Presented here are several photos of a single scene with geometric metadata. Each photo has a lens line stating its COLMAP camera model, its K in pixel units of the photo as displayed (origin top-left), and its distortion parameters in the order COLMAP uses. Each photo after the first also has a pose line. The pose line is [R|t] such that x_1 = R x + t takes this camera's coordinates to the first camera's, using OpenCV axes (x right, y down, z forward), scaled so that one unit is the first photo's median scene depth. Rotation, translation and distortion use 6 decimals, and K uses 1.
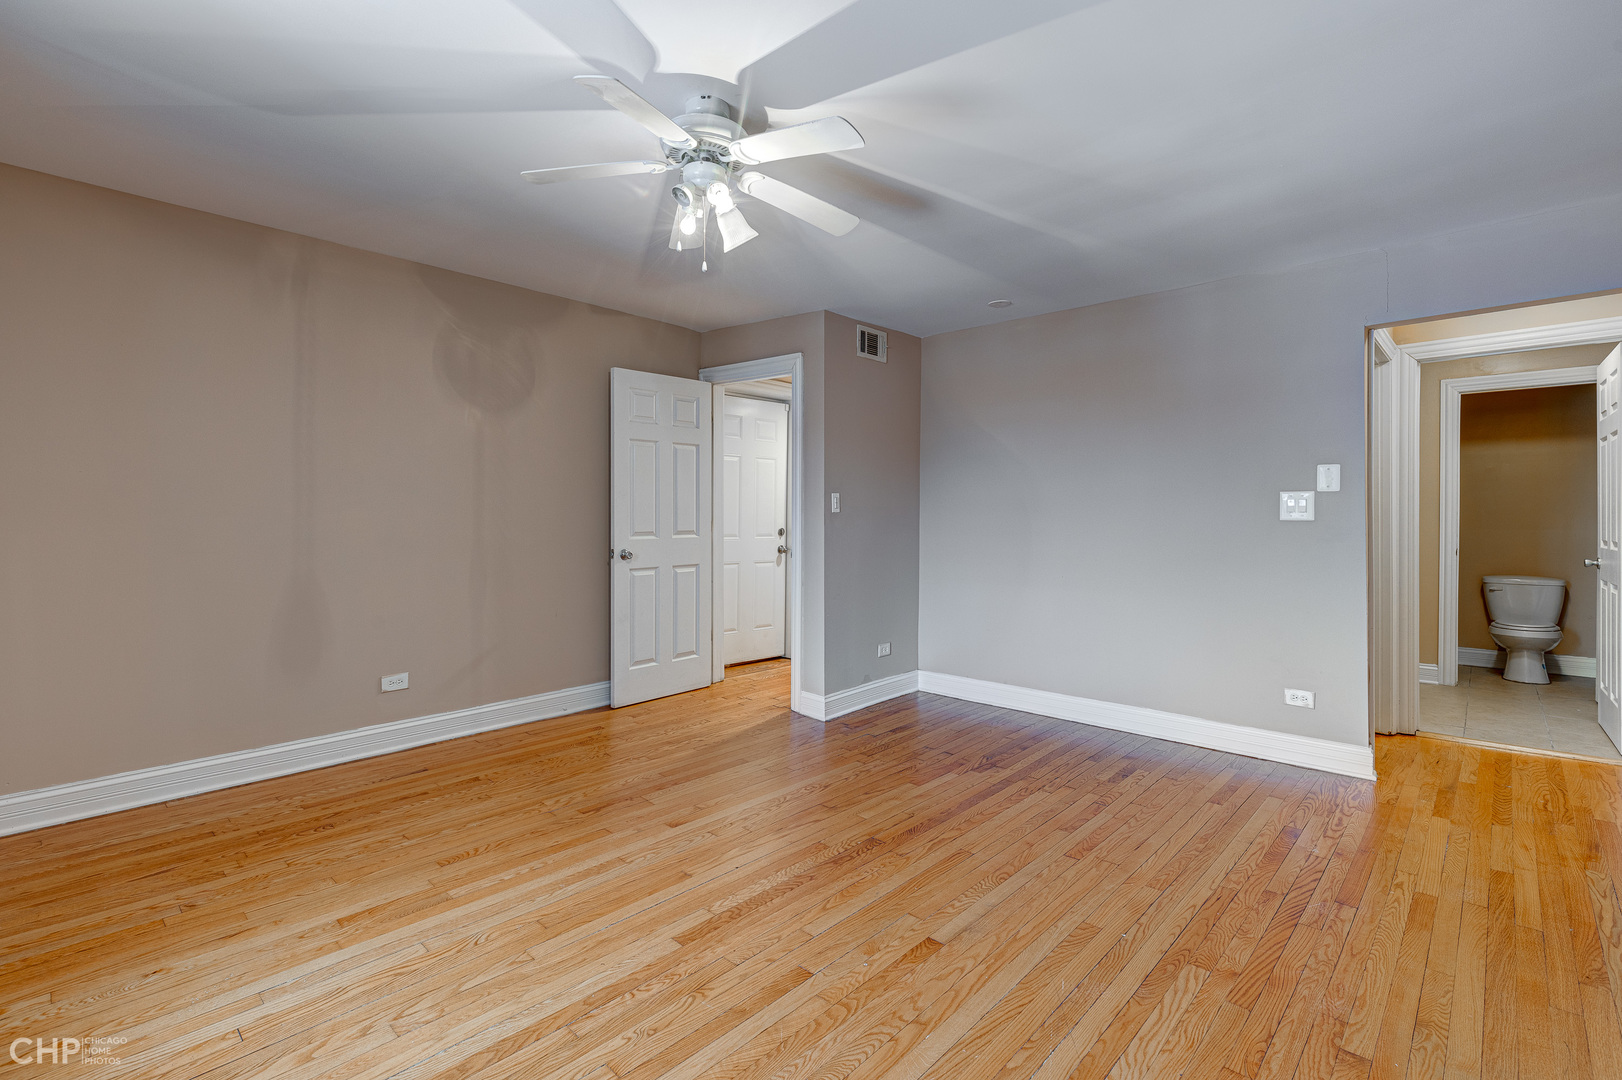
lens RADIAL K [[729.9, 0, 811.4], [0, 729.9, 527.0], [0, 0, 1]] dist [0.001362, 0.000150]
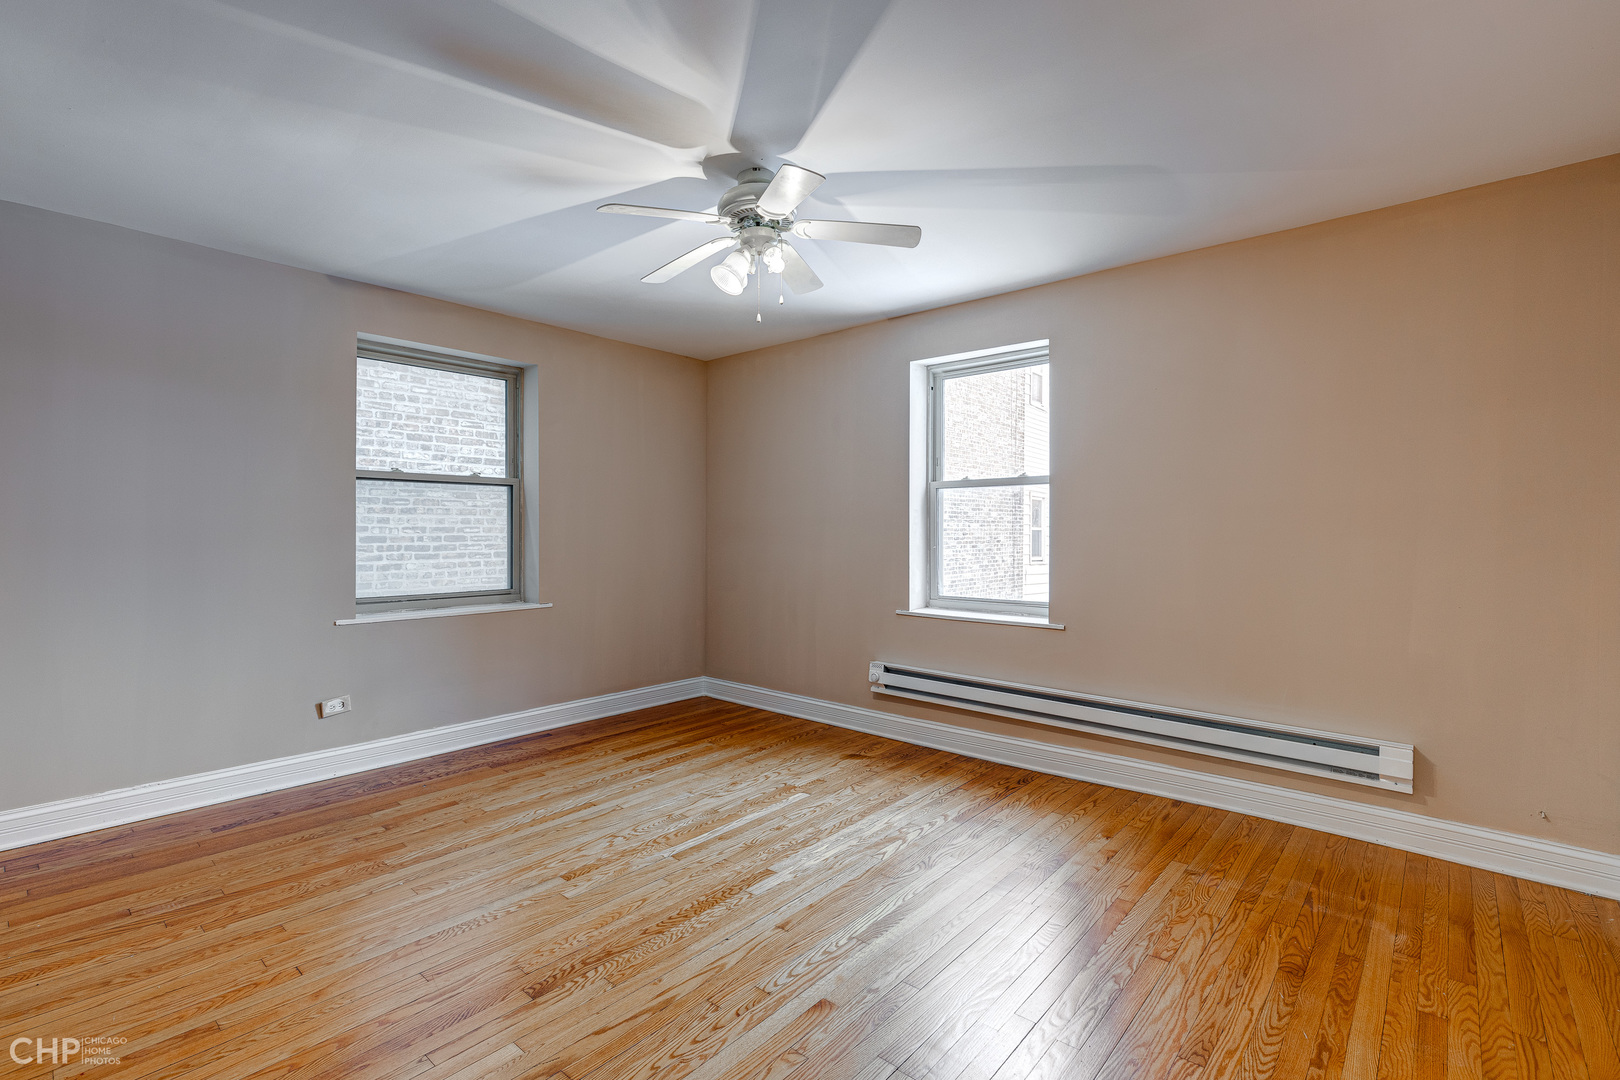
lens RADIAL K [[729.0, 0, 810.4], [0, 729.0, 527.0], [0, 0, 1]] dist [0.001362, 0.000150]
pose [[-0.999560, -0.009093, -0.028247, -0.192105], [-0.009313, 0.999927, 0.007645, -0.039595], [0.028176, 0.007905, -0.999572, 2.080506]]
